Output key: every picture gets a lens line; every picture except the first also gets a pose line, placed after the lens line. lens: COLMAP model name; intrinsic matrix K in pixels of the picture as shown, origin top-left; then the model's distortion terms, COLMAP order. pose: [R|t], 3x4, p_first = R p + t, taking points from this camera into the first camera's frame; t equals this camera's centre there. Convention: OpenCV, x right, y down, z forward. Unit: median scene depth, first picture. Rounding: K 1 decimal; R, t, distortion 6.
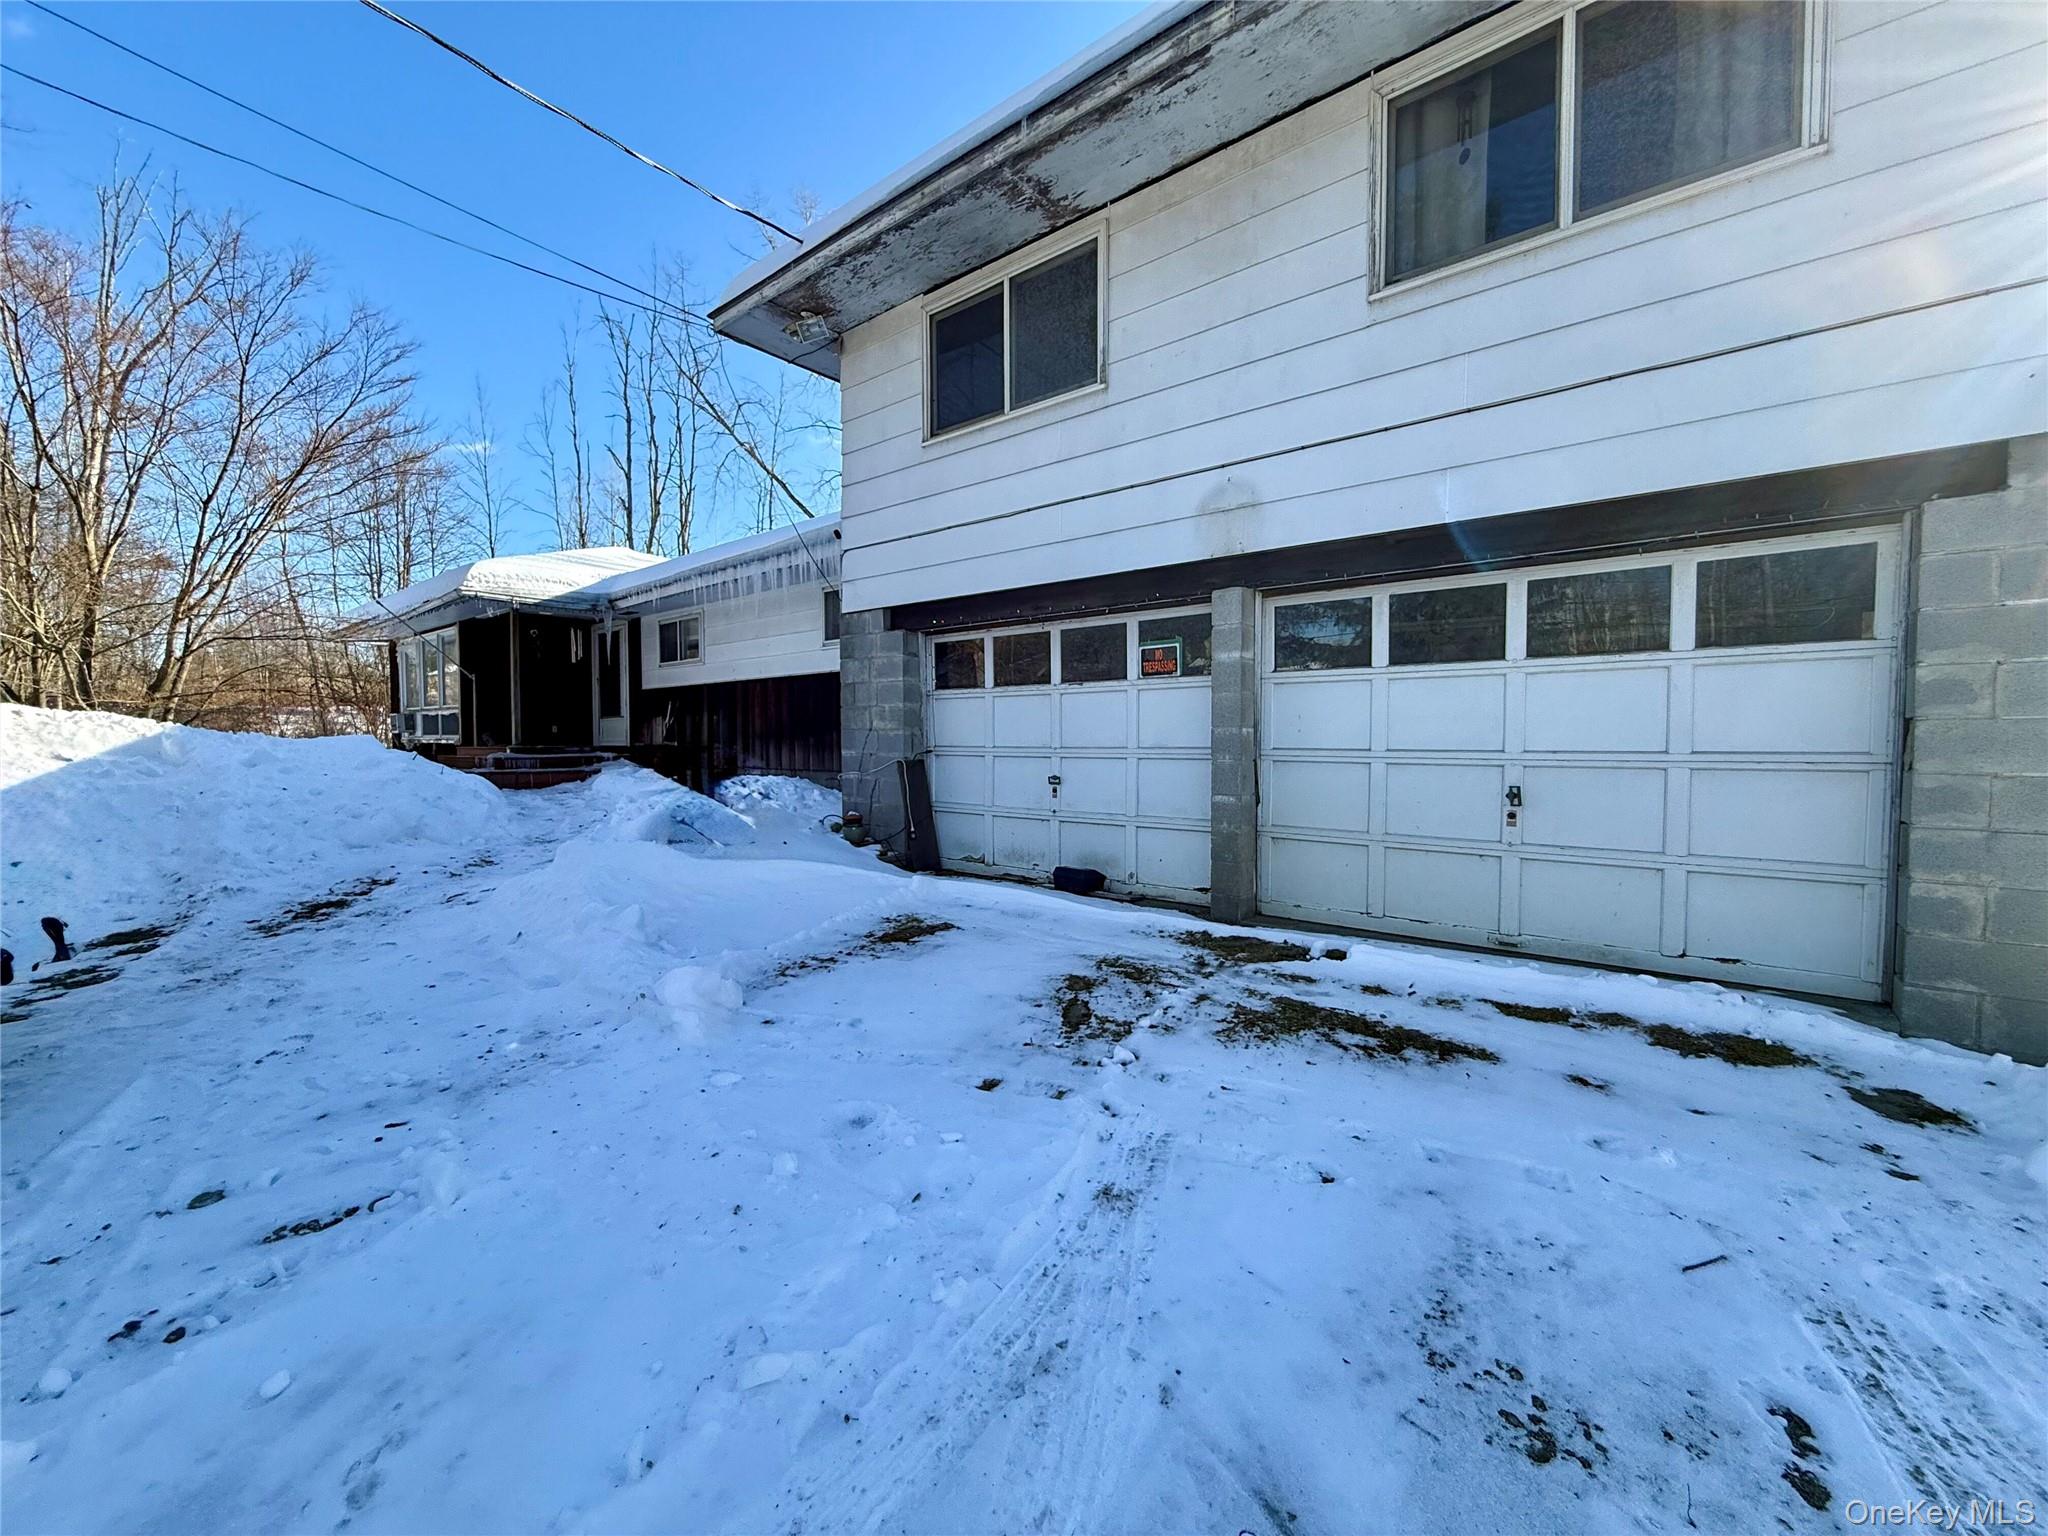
lens RADIAL K [[813.7, 0, 1024.0], [0, 813.7, 768.0], [0, 0, 1]] dist [-0.001287, 0.000202]
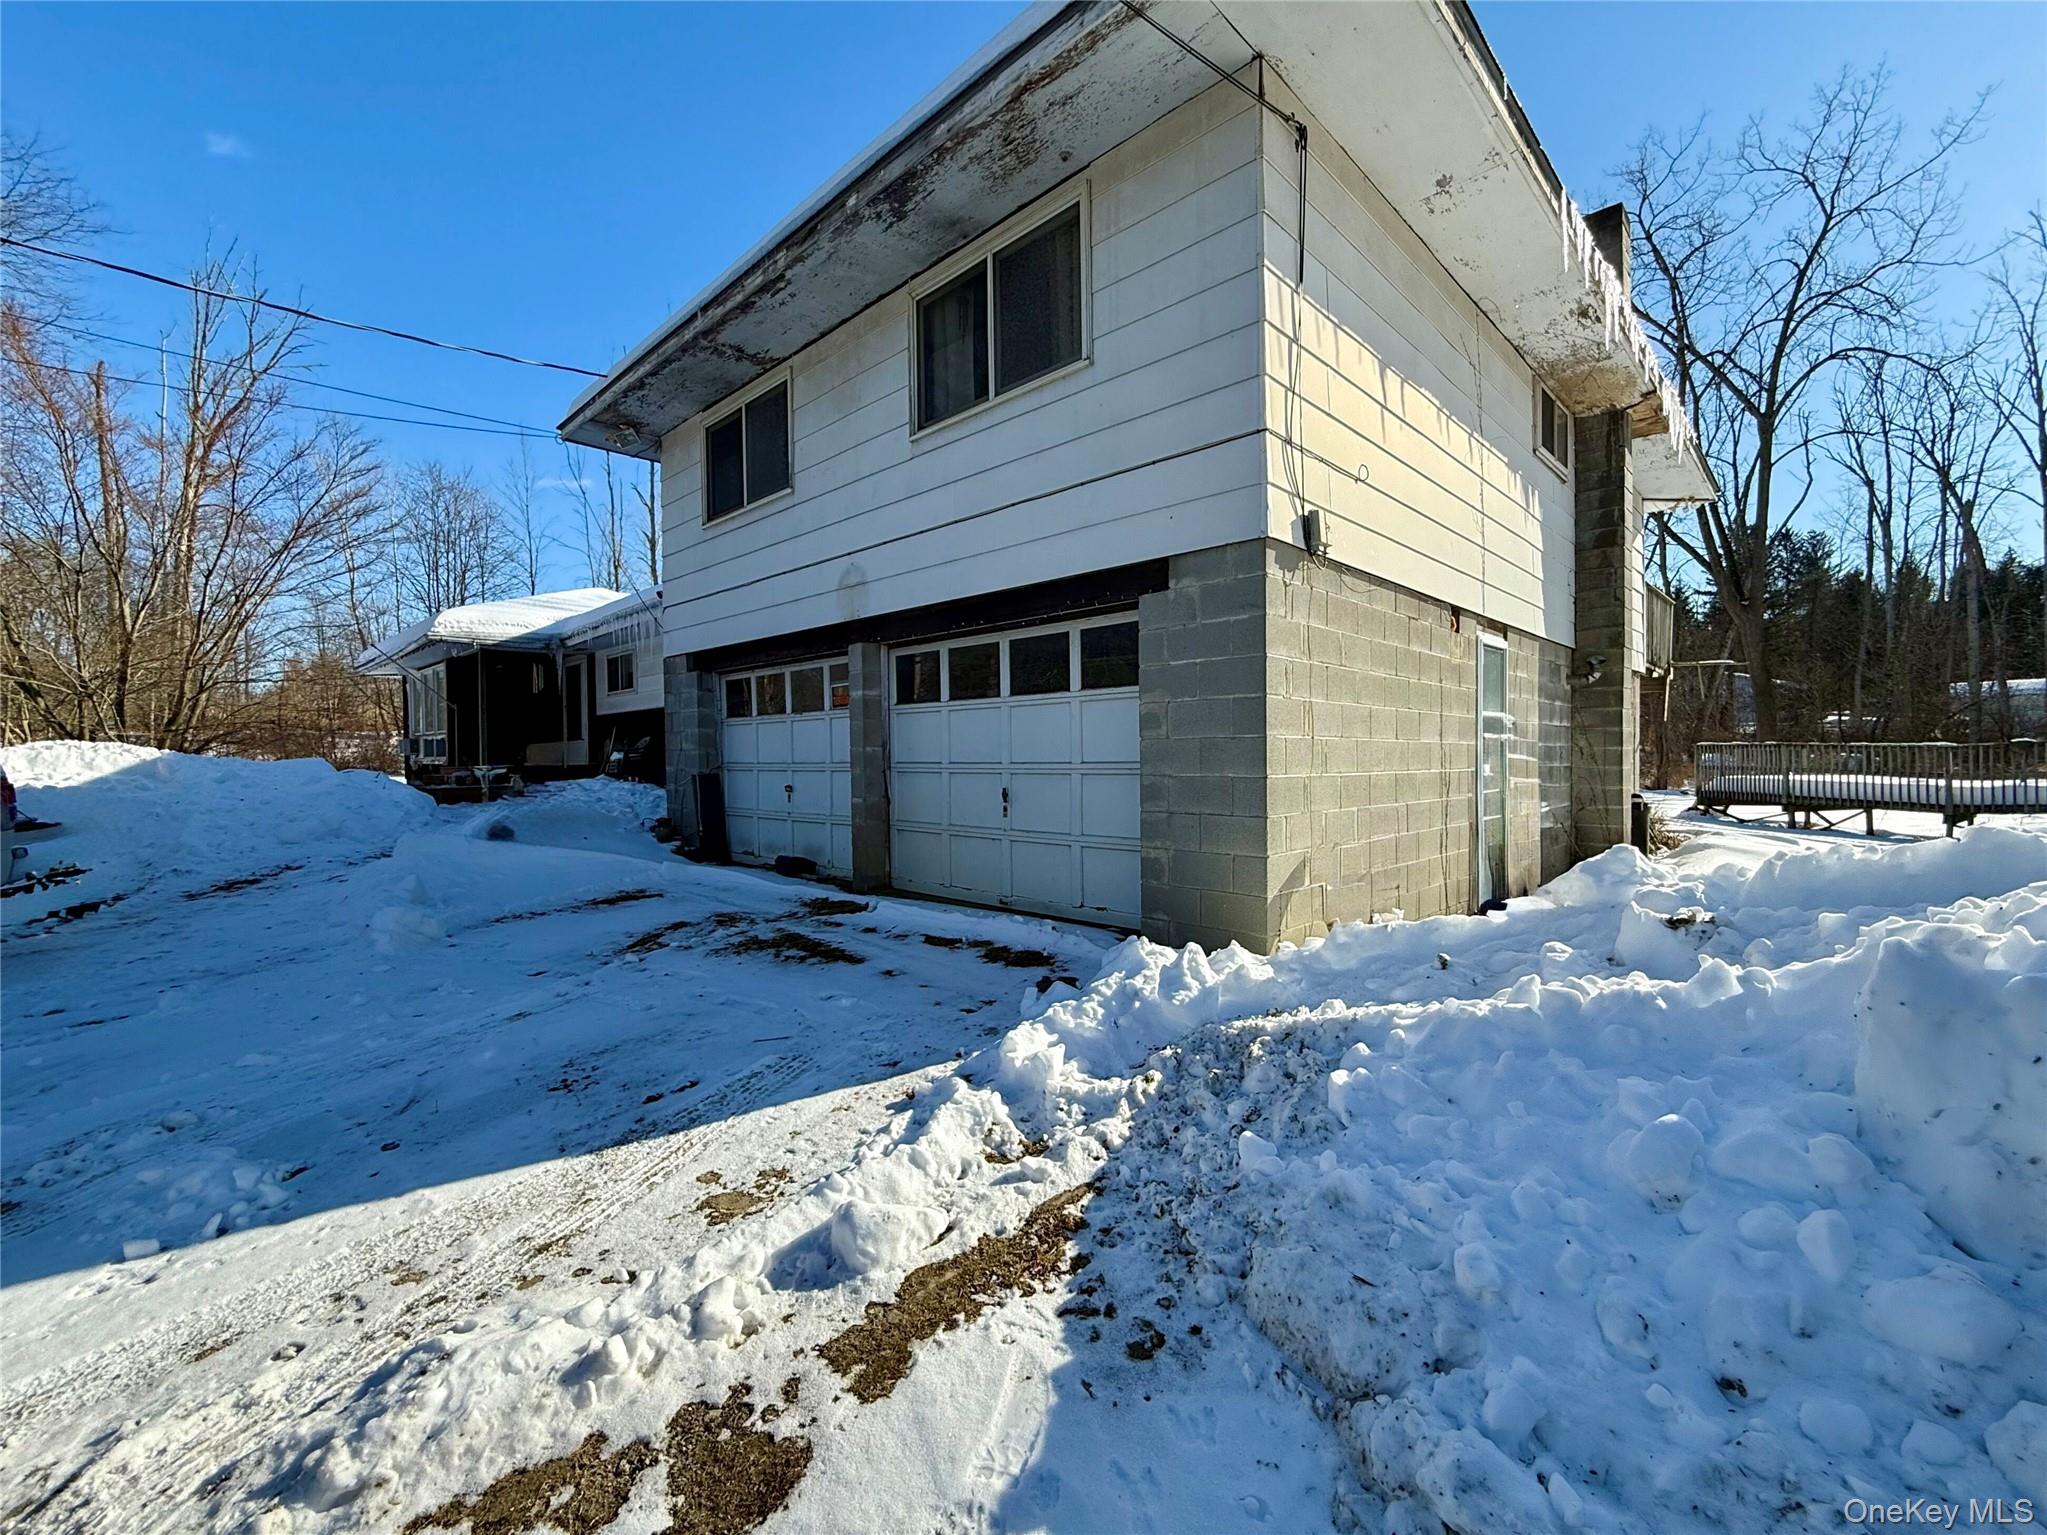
lens RADIAL K [[842.4, 0, 1044.4], [0, 842.4, 767.1], [0, 0, 1]] dist [-0.000958, -0.000076]
pose [[0.997478, -0.008067, -0.070521, 0.560756], [0.006537, 0.999739, -0.021907, 0.013516], [0.070679, 0.021391, 0.997270, -0.307976]]
